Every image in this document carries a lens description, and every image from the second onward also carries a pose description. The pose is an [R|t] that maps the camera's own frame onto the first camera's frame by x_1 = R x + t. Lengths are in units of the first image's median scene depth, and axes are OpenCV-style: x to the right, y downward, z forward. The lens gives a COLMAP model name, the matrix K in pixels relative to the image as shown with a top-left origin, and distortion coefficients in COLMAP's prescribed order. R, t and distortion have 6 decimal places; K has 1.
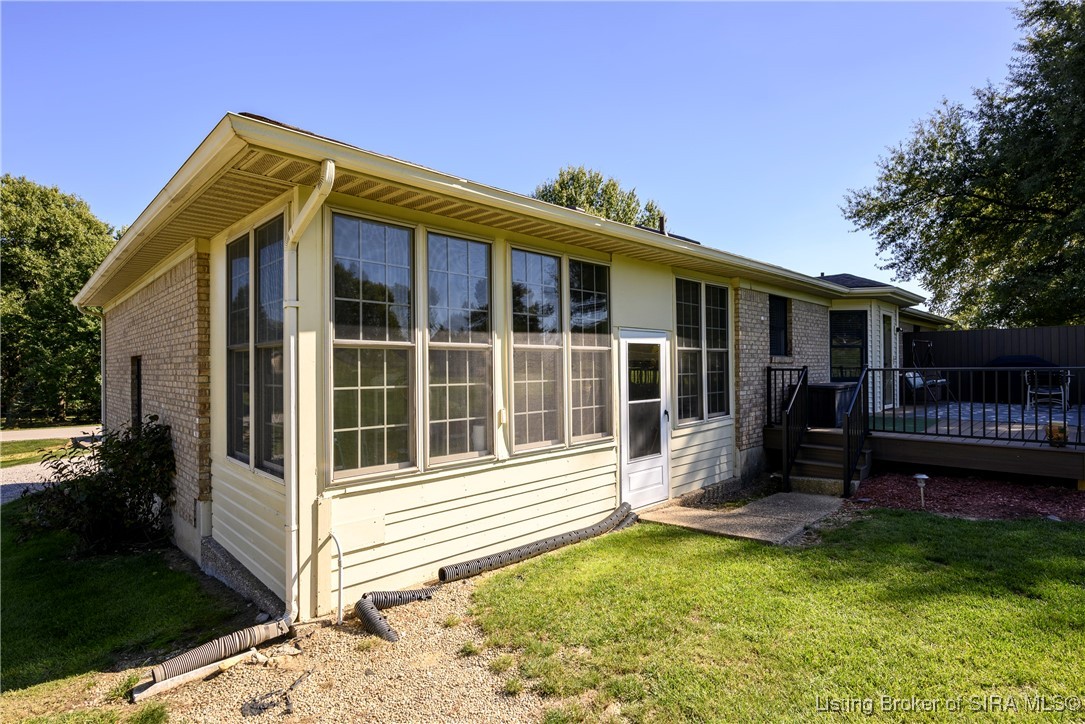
lens RADIAL K [[541.3, 0, 542.7], [0, 541.3, 367.2], [0, 0, 1]] dist [-0.000688, 0.000513]
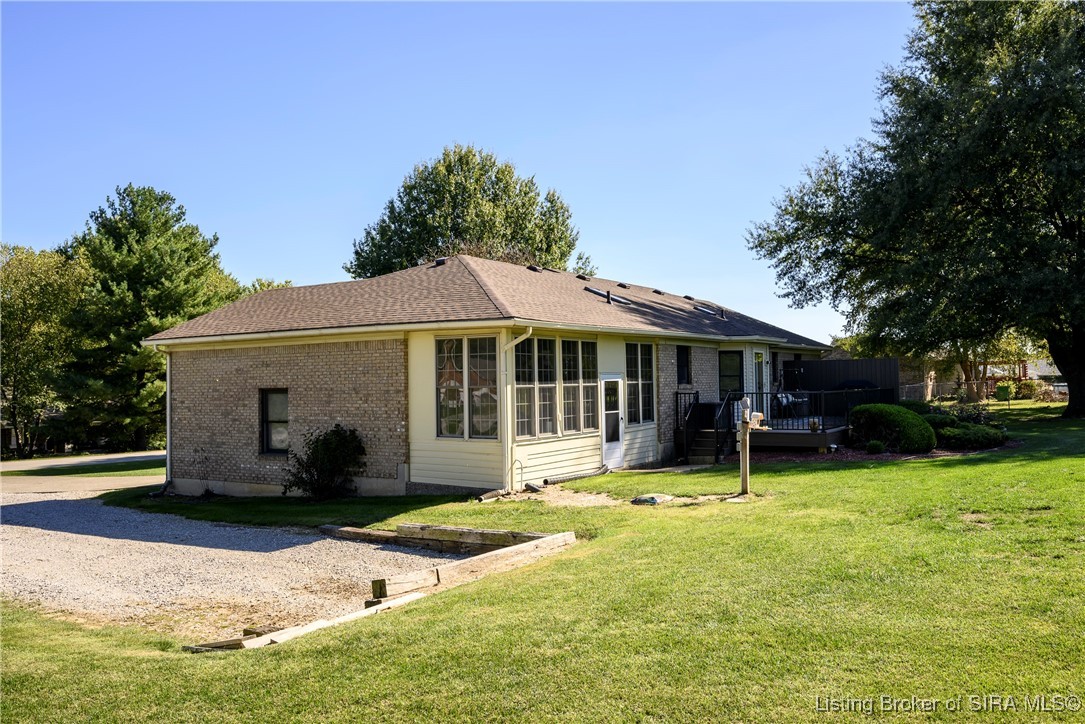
lens RADIAL K [[814.8, 0, 539.1], [0, 814.8, 366.5], [0, 0, 1]] dist [-0.010753, -0.002082]
pose [[0.977602, -0.001284, 0.210458, -0.517042], [0.006202, 0.999723, -0.022711, -0.024984], [-0.210370, 0.023508, 0.977339, -1.348915]]
